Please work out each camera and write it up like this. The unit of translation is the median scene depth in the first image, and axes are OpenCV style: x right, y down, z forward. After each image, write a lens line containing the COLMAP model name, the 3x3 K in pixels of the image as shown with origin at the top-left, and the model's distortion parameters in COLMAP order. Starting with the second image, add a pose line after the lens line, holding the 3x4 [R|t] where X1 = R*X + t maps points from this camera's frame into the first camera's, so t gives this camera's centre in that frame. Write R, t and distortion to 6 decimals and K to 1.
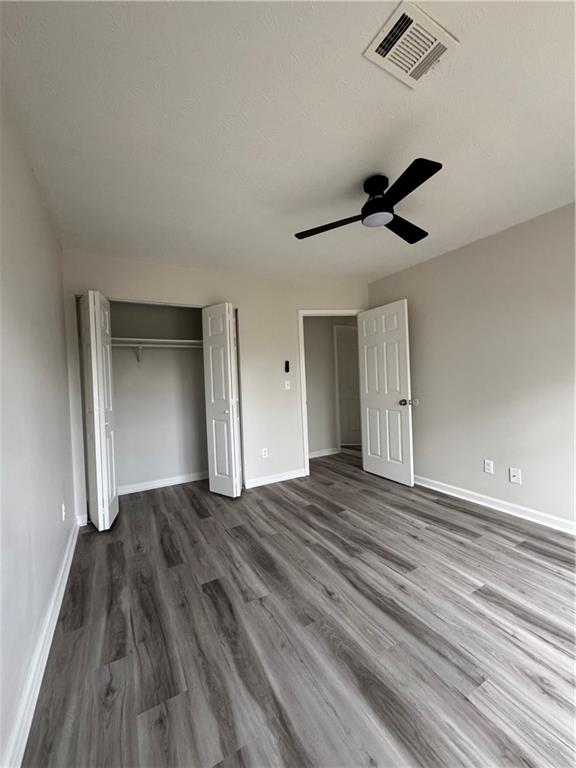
lens RADIAL K [[306.6, 0, 288.5], [0, 306.6, 382.9], [0, 0, 1]] dist [-0.001294, 0.000574]
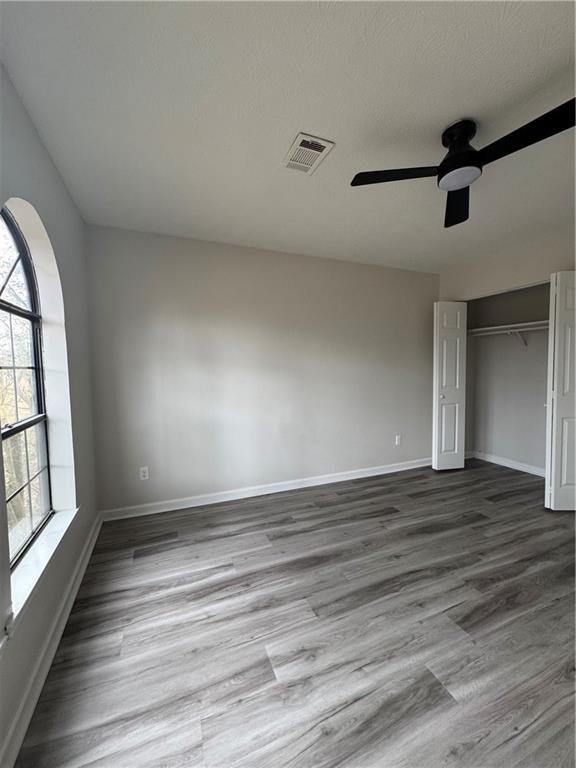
lens RADIAL K [[306.6, 0, 288.5], [0, 306.6, 382.9], [0, 0, 1]] dist [-0.001294, 0.000574]
pose [[-0.125522, 0.087631, -0.988213, 1.139129], [0.009577, 0.996152, 0.087118, -0.076416], [0.992045, 0.001471, -0.125878, 0.643527]]
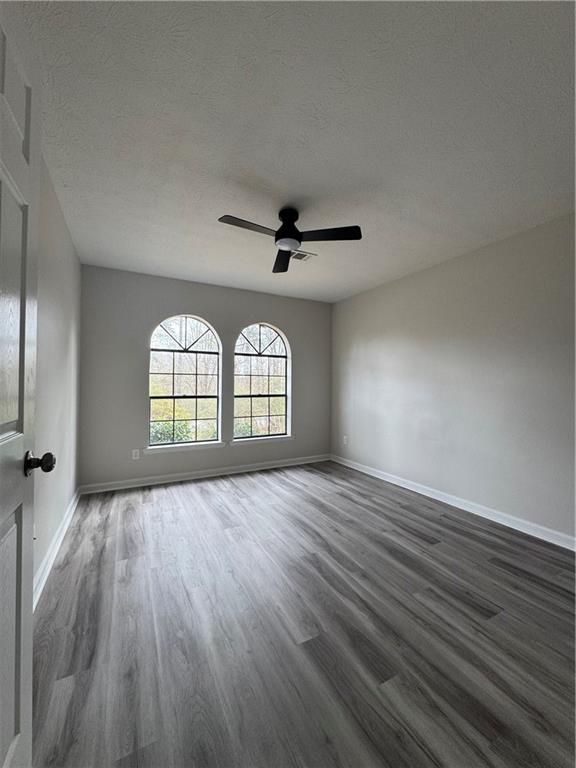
lens RADIAL K [[306.6, 0, 288.5], [0, 306.6, 382.9], [0, 0, 1]] dist [-0.001294, 0.000574]
pose [[-0.999245, 0.028456, 0.026454, 0.262168], [0.028423, 0.999595, -0.001609, 0.004496], [-0.026489, -0.000856, -0.999649, 2.118147]]
